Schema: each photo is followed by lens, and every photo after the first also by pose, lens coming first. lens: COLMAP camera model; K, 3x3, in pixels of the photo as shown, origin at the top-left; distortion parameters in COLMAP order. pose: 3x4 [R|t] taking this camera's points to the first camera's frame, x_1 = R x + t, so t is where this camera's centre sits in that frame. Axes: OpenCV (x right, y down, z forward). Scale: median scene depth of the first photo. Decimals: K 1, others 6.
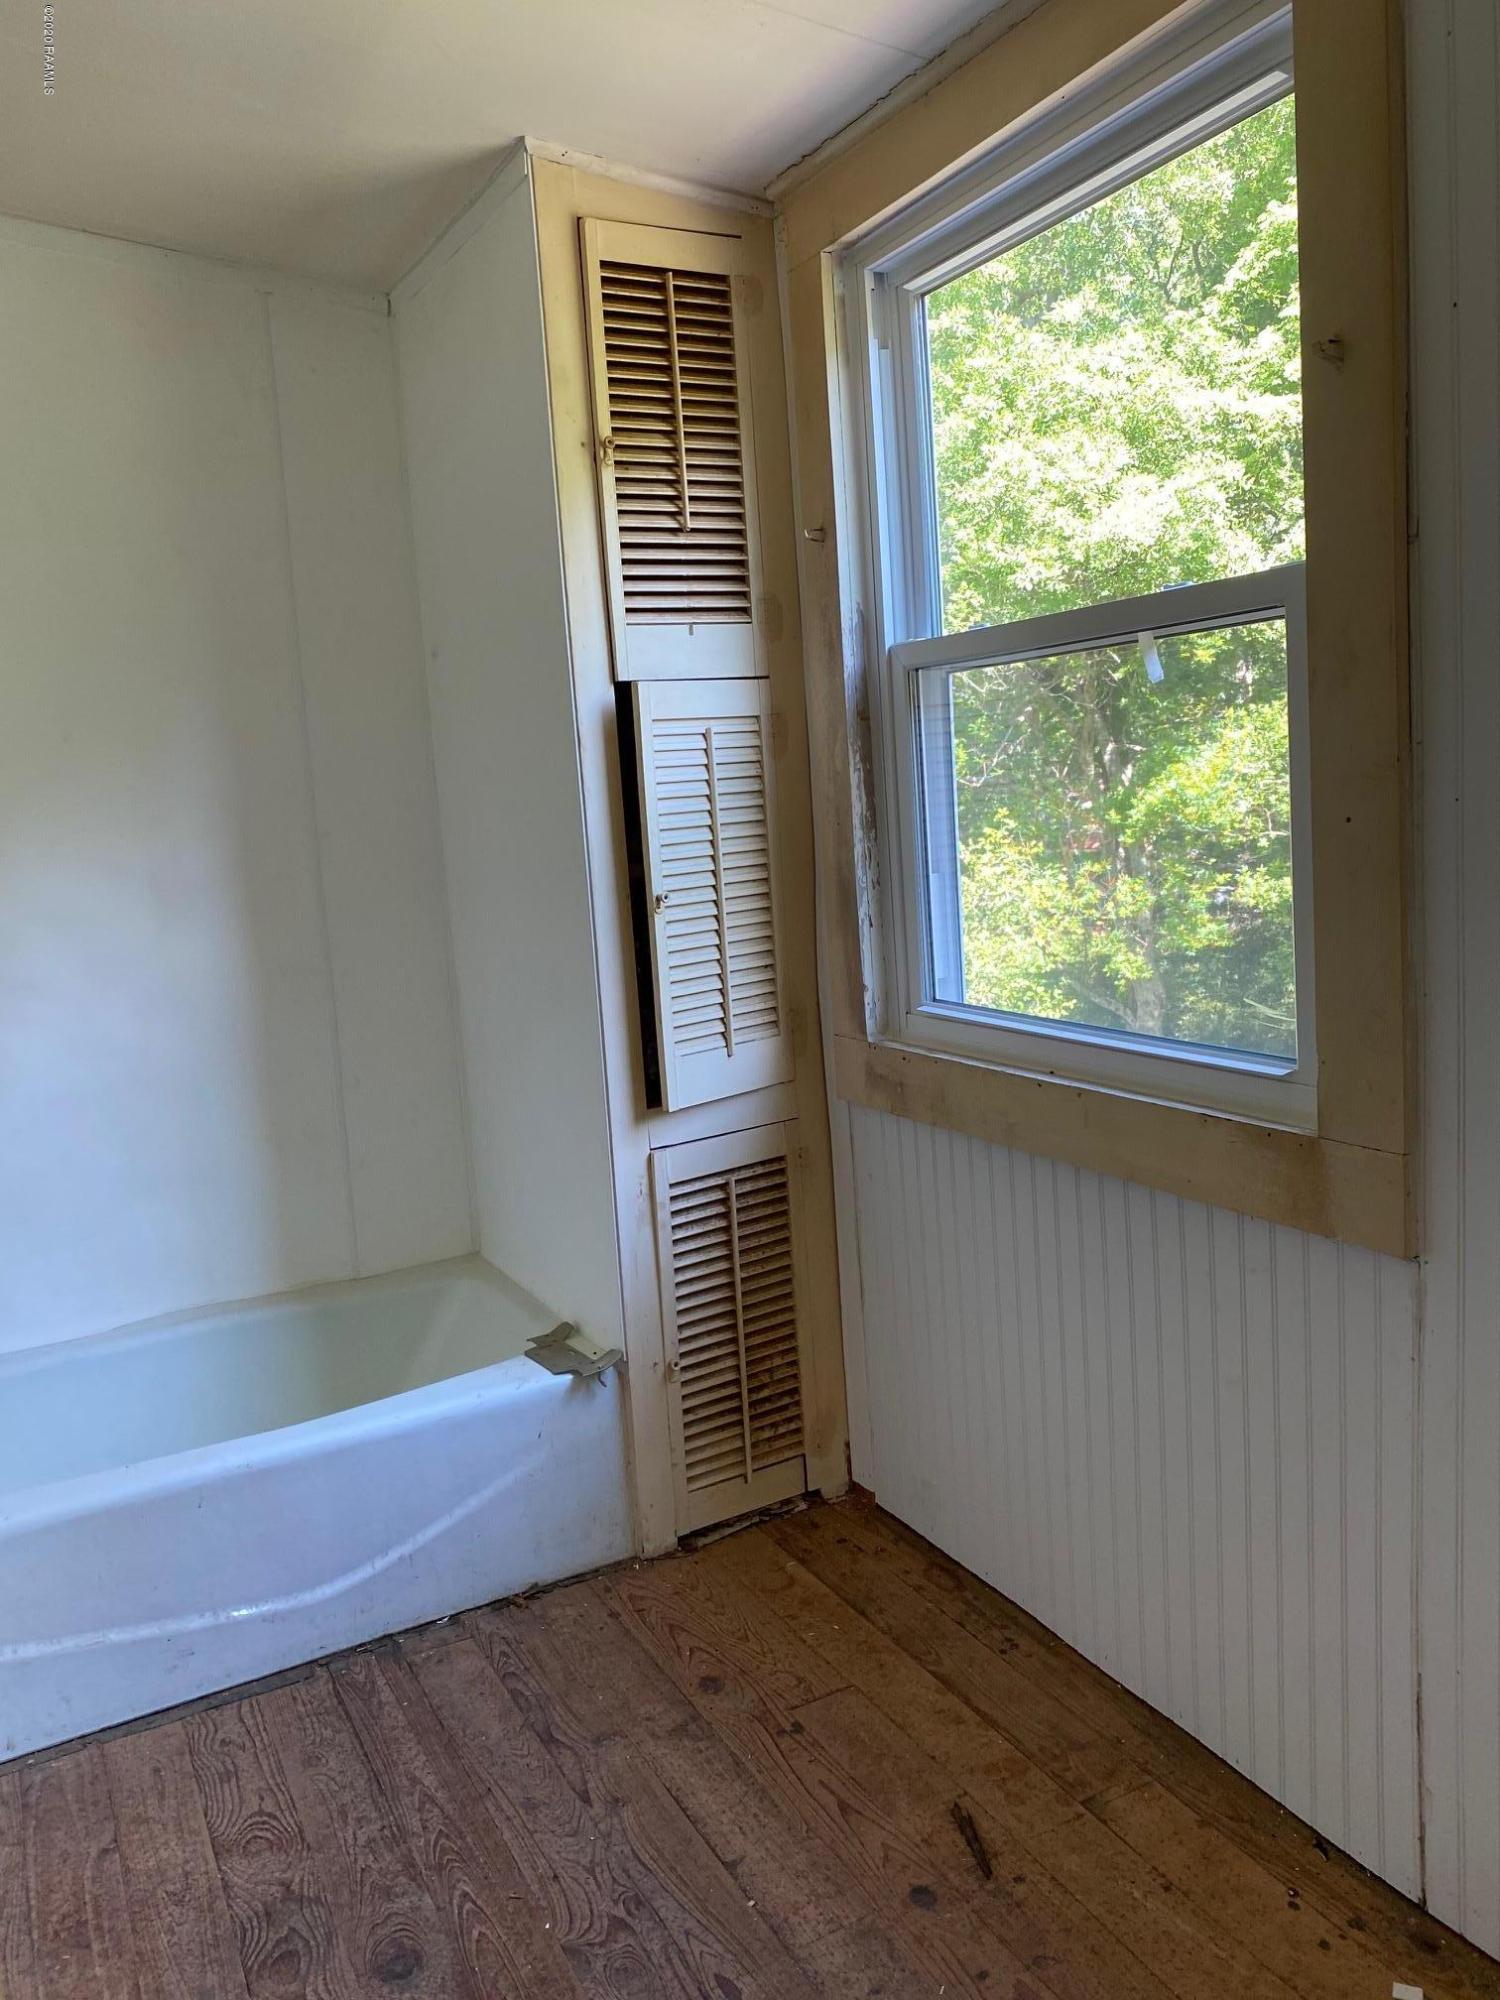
lens RADIAL K [[1532.9, 0, 750.8], [0, 1532.9, 1012.2], [0, 0, 1]] dist [0.044186, -0.048763]
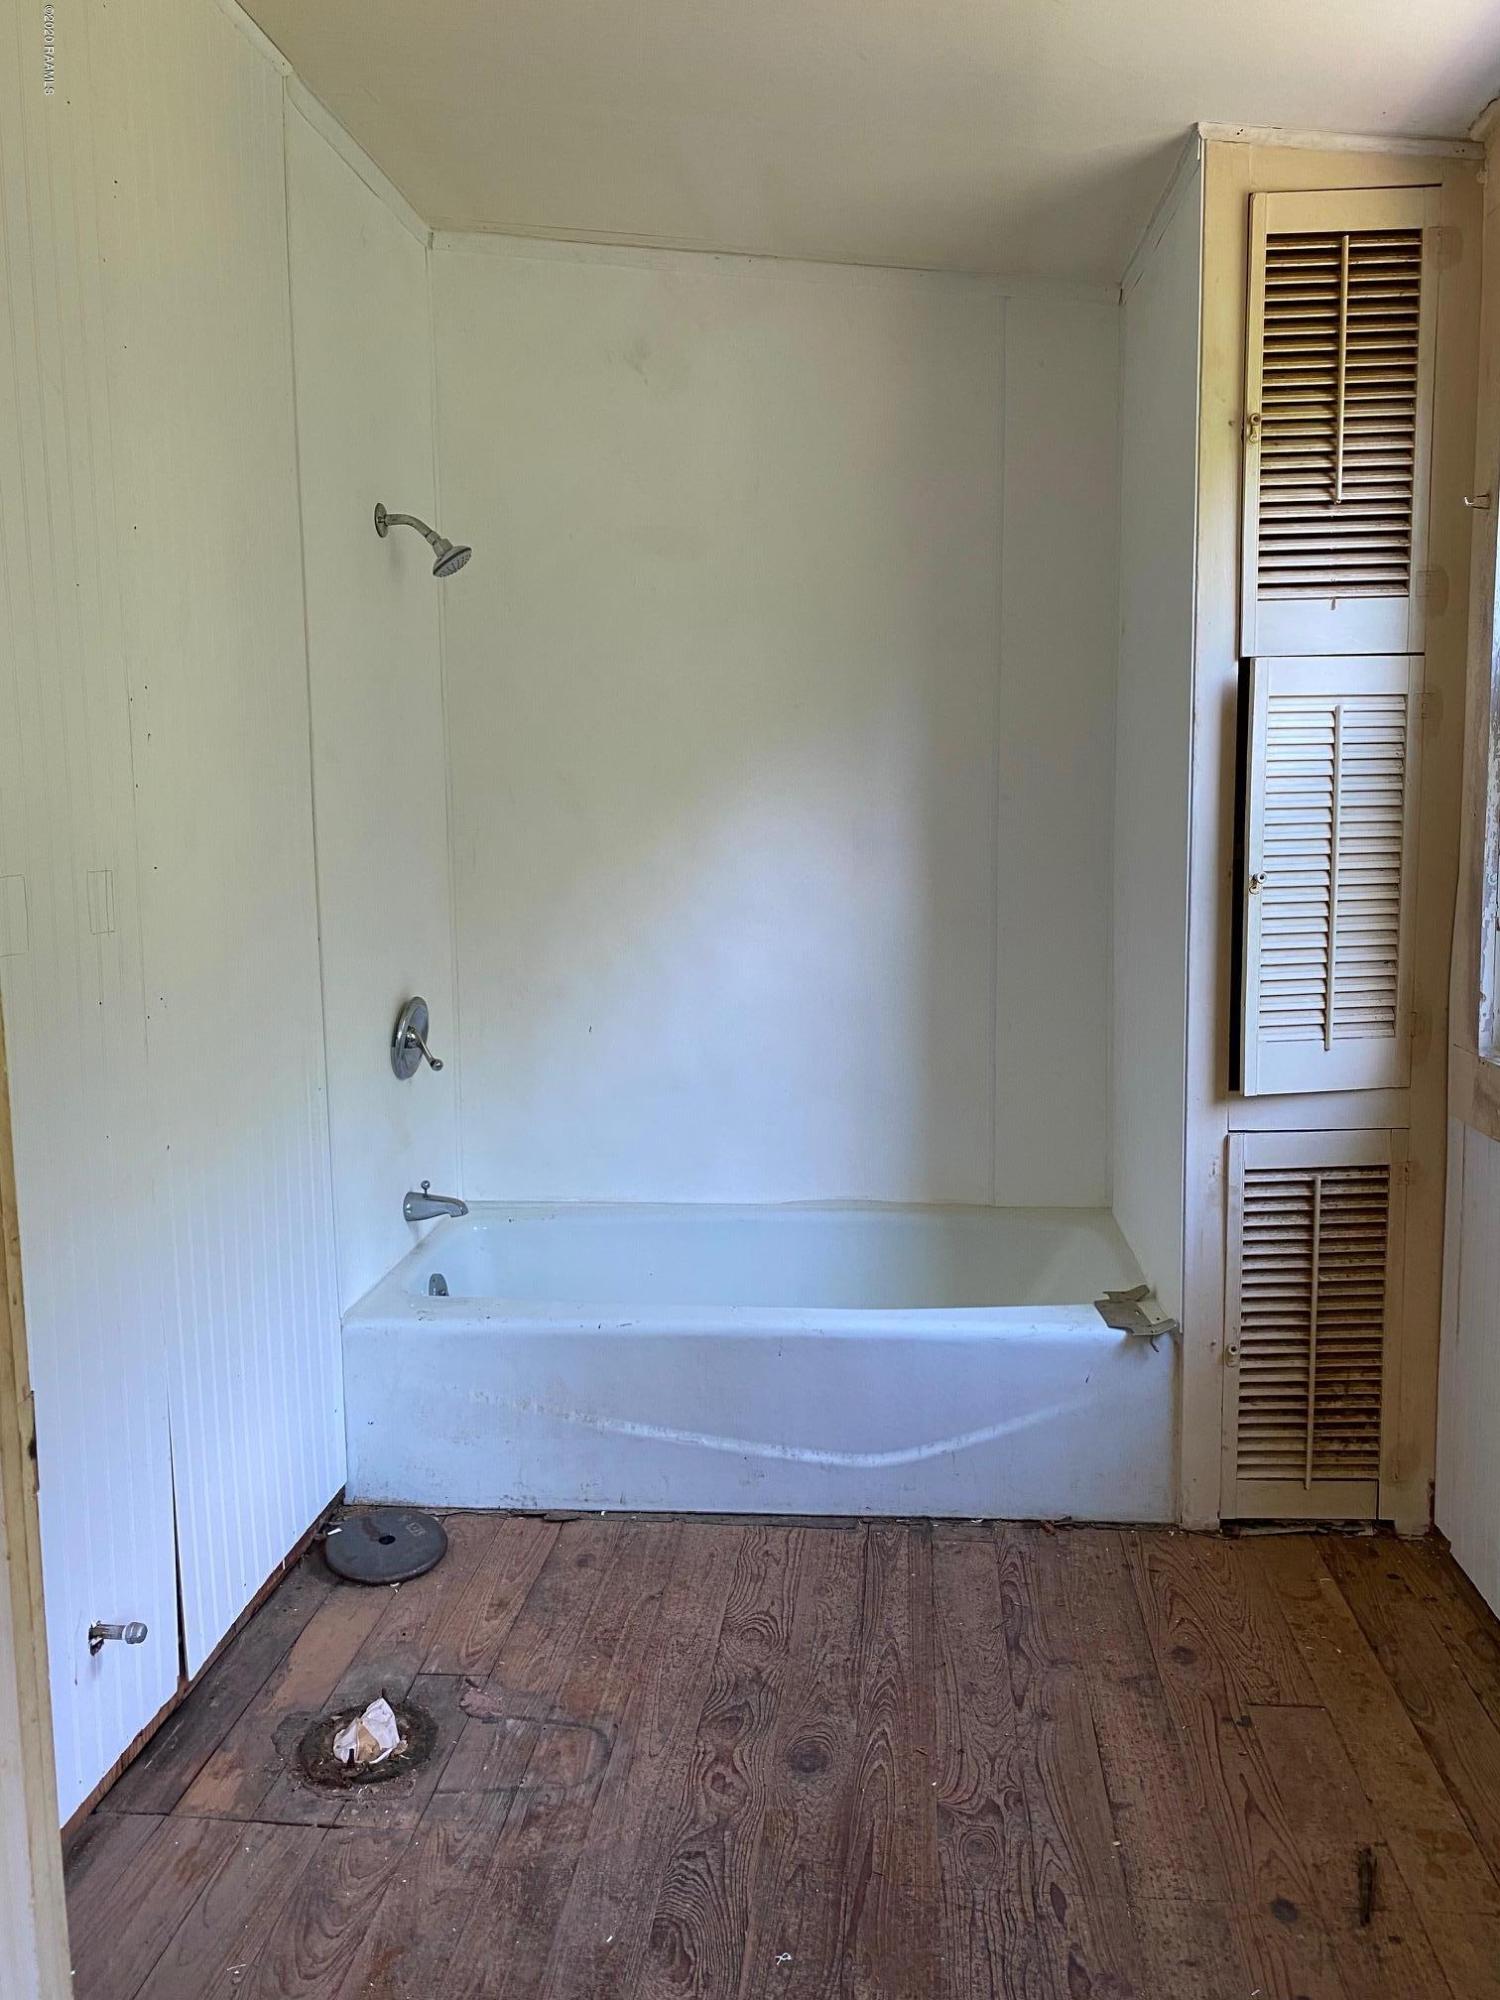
lens RADIAL K [[1541.7, 0, 754.0], [0, 1541.7, 1030.4], [0, 0, 1]] dist [-0.041657, 0.057957]
pose [[0.837829, 0.143252, -0.526803, 0.198173], [-0.122717, 0.989683, 0.073951, -0.011365], [0.531961, 0.002689, 0.846764, -0.006701]]
